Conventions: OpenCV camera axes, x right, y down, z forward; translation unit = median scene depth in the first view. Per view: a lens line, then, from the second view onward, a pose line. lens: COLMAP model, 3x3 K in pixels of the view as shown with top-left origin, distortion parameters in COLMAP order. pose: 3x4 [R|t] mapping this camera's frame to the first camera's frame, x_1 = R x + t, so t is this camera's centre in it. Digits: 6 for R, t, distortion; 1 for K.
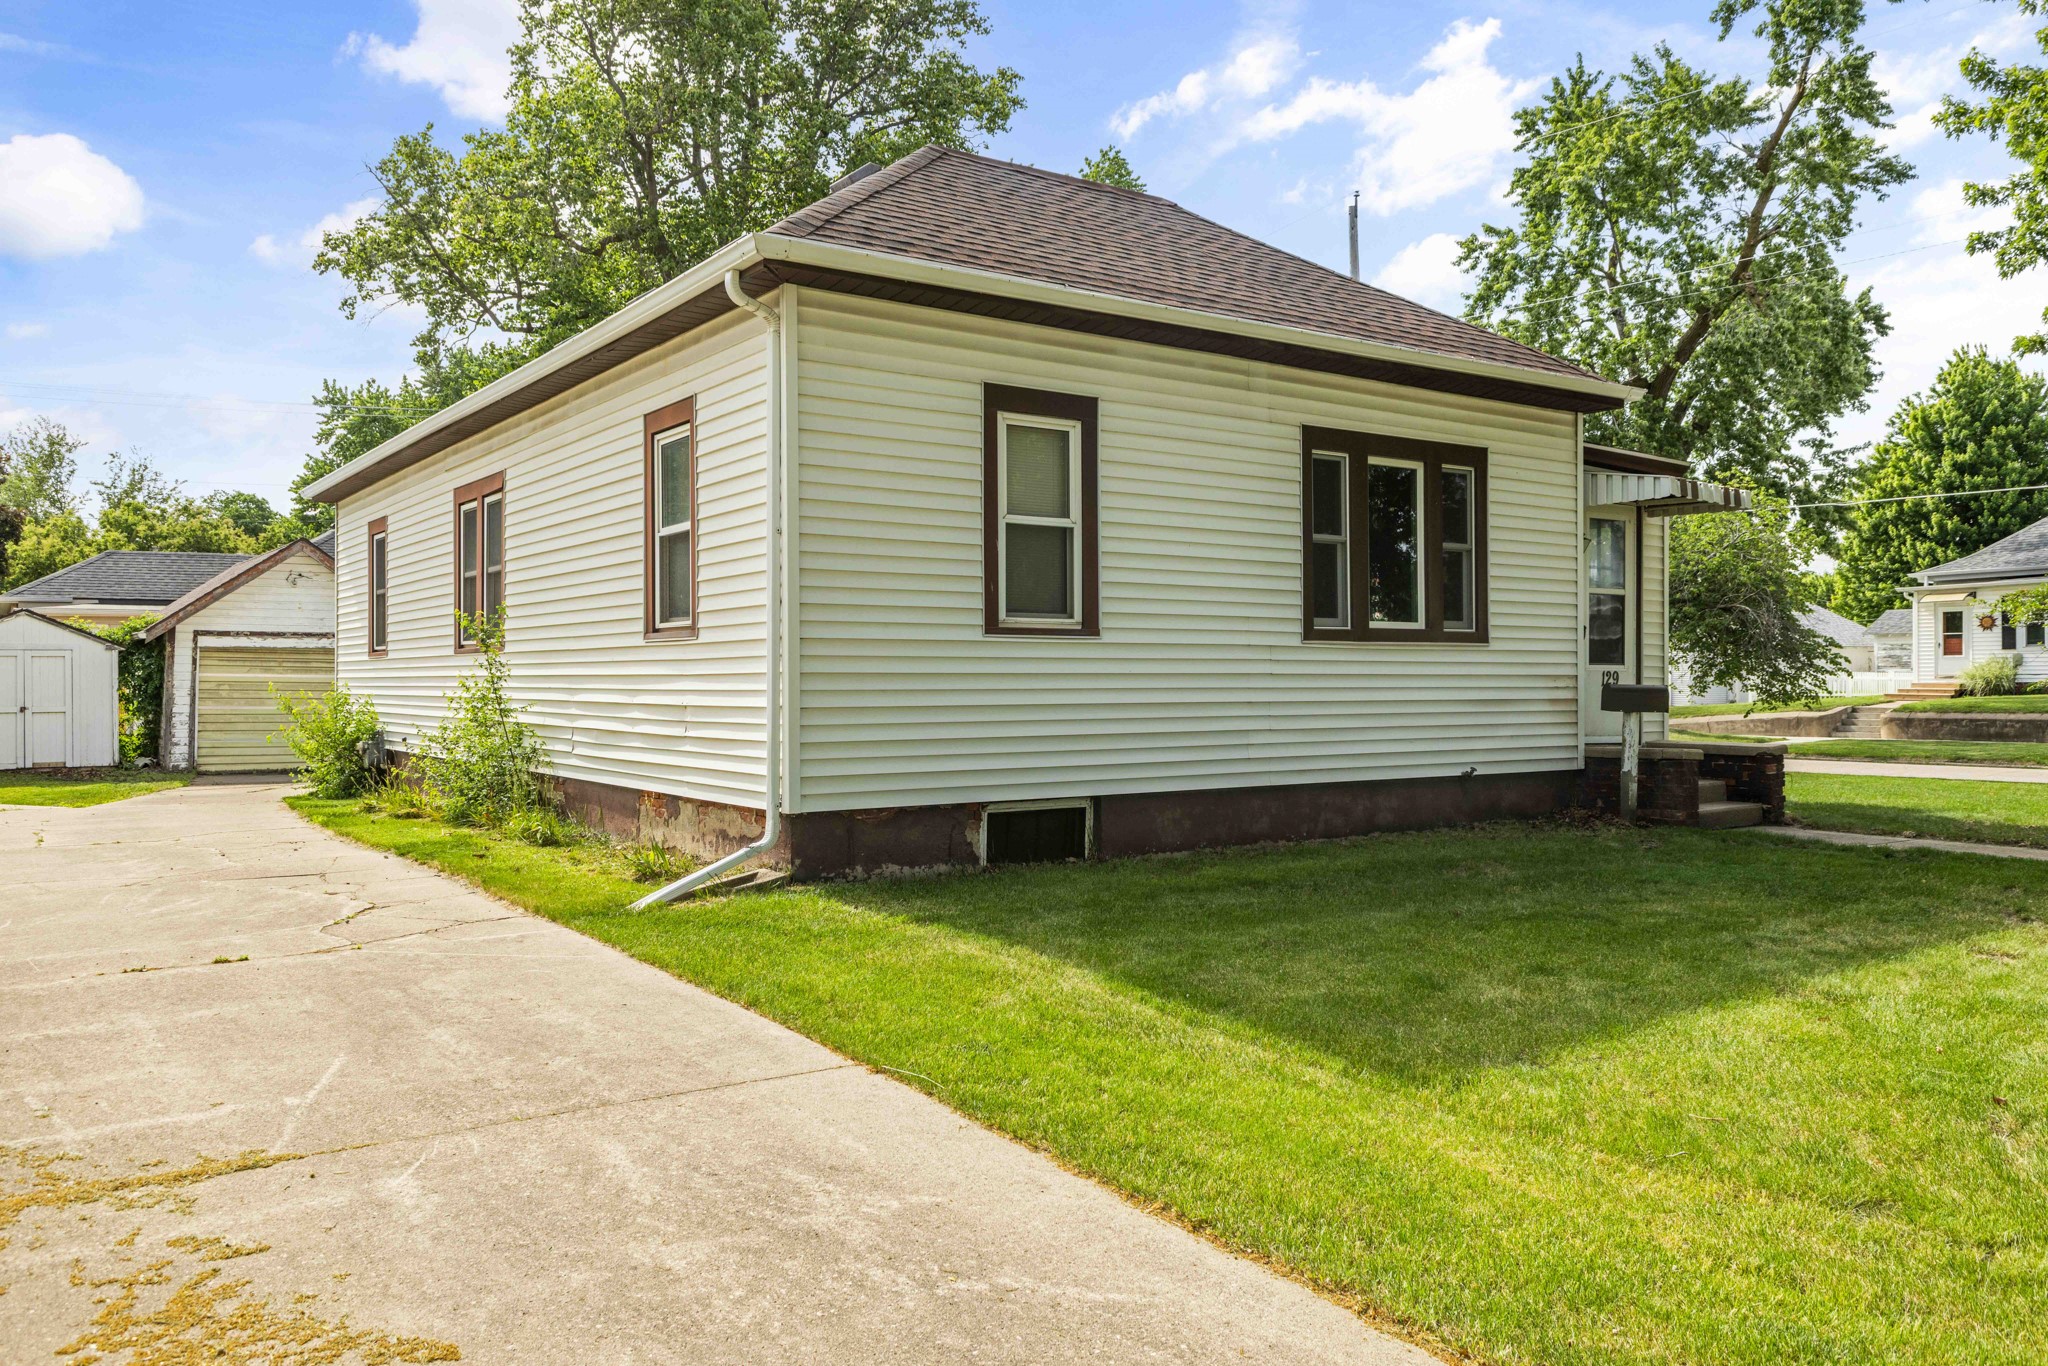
lens RADIAL K [[1523.1, 0, 1017.2], [0, 1523.1, 686.1], [0, 0, 1]] dist [-0.000991, -0.000684]
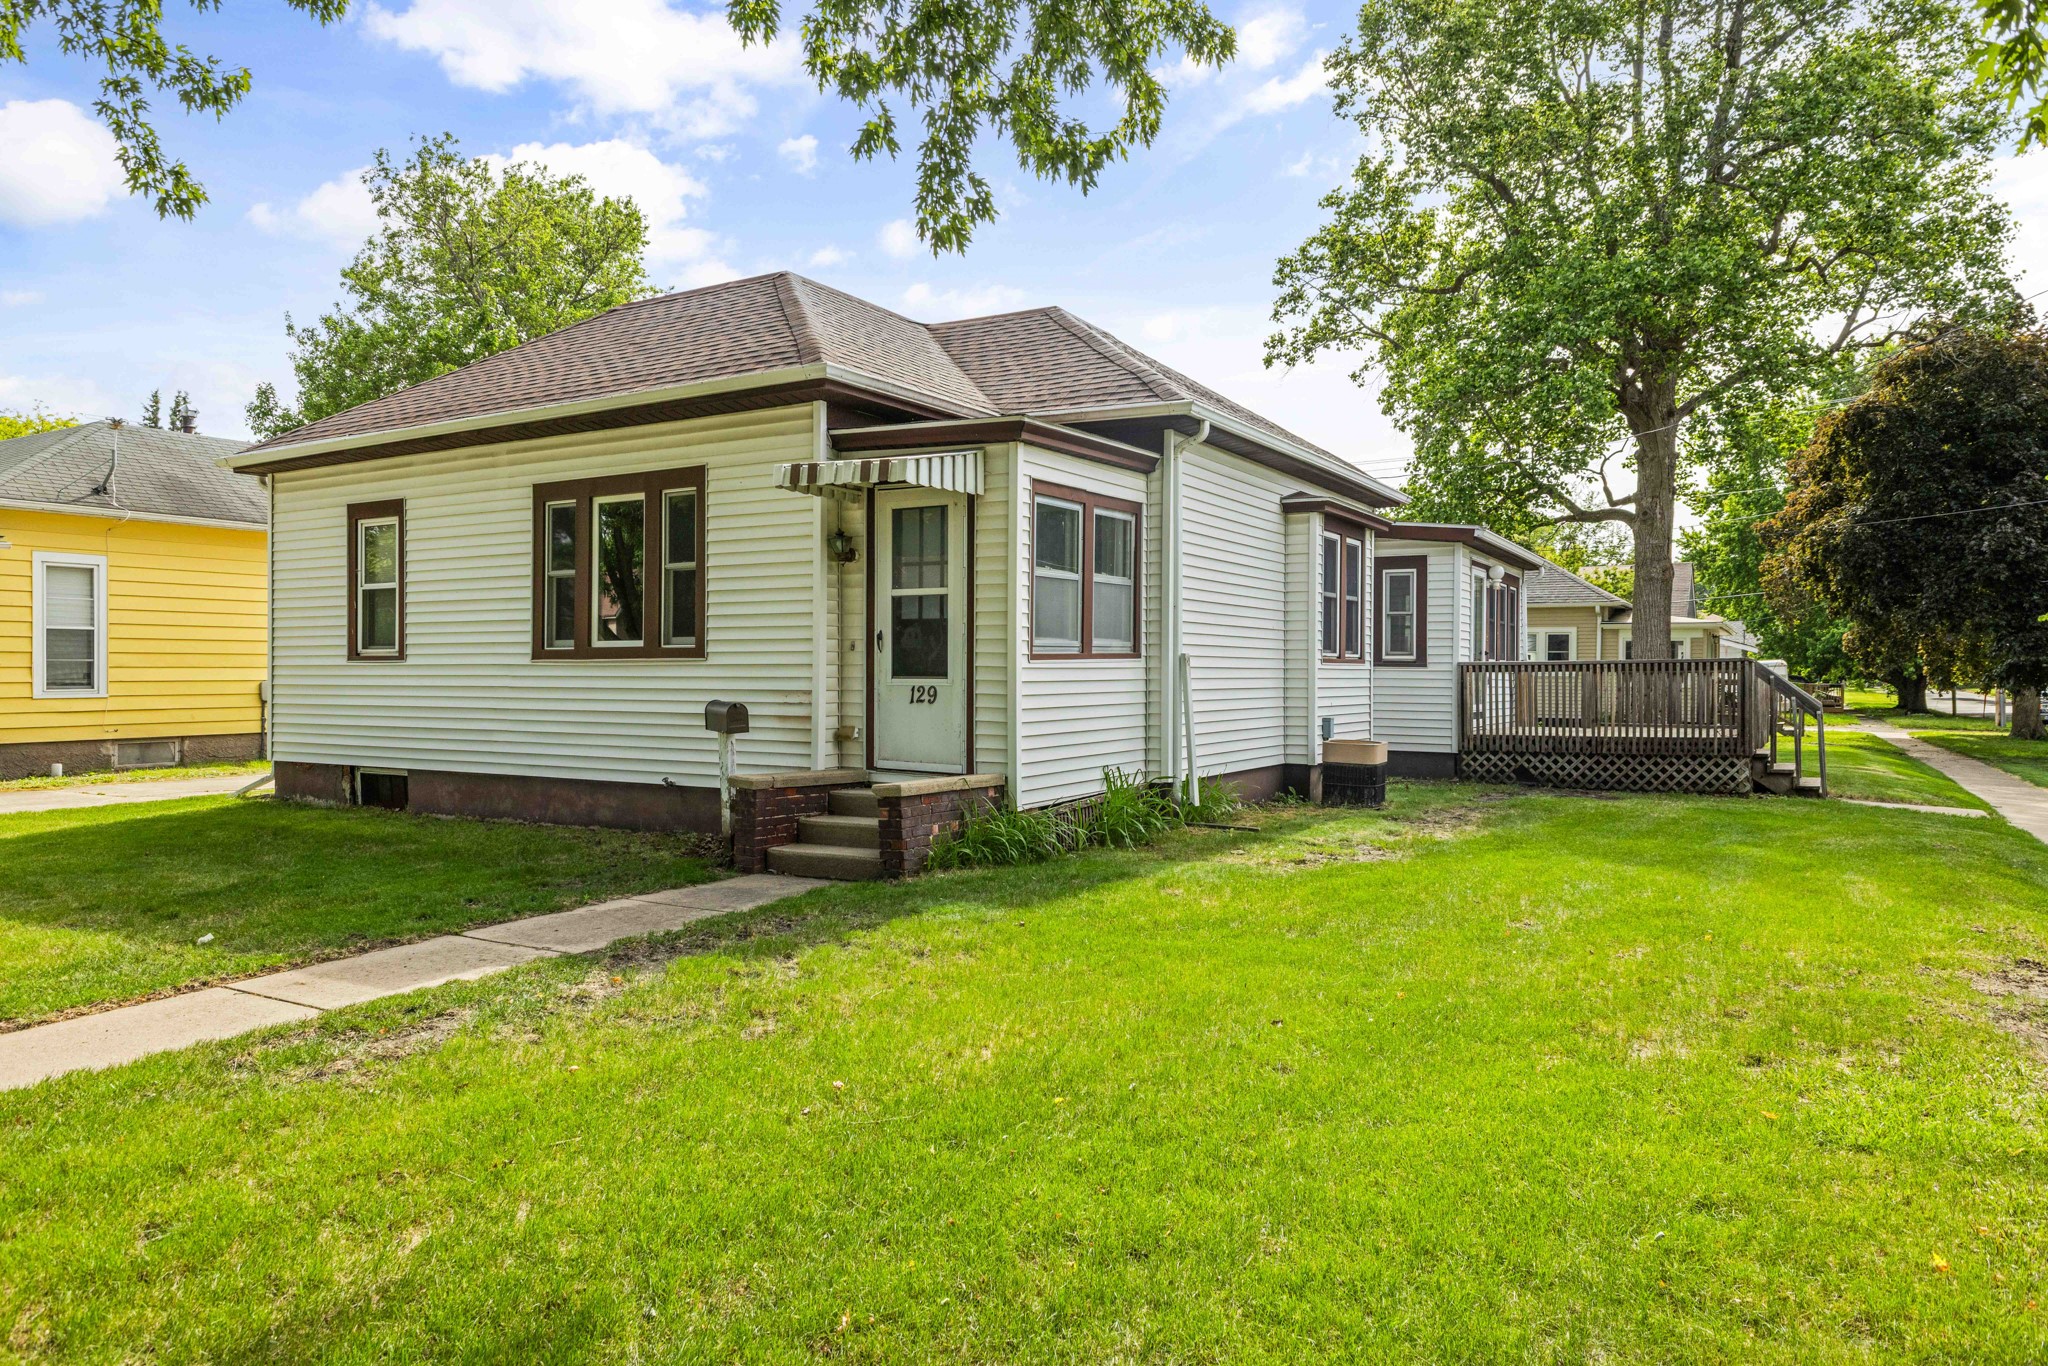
lens RADIAL K [[1341.9, 0, 1025.5], [0, 1341.9, 678.7], [0, 0, 1]] dist [-0.043542, -0.000982]
pose [[0.434797, 0.004915, -0.900515, 1.488689], [-0.004905, 0.999983, 0.003090, -0.022218], [0.900515, 0.003074, 0.434814, 0.995642]]
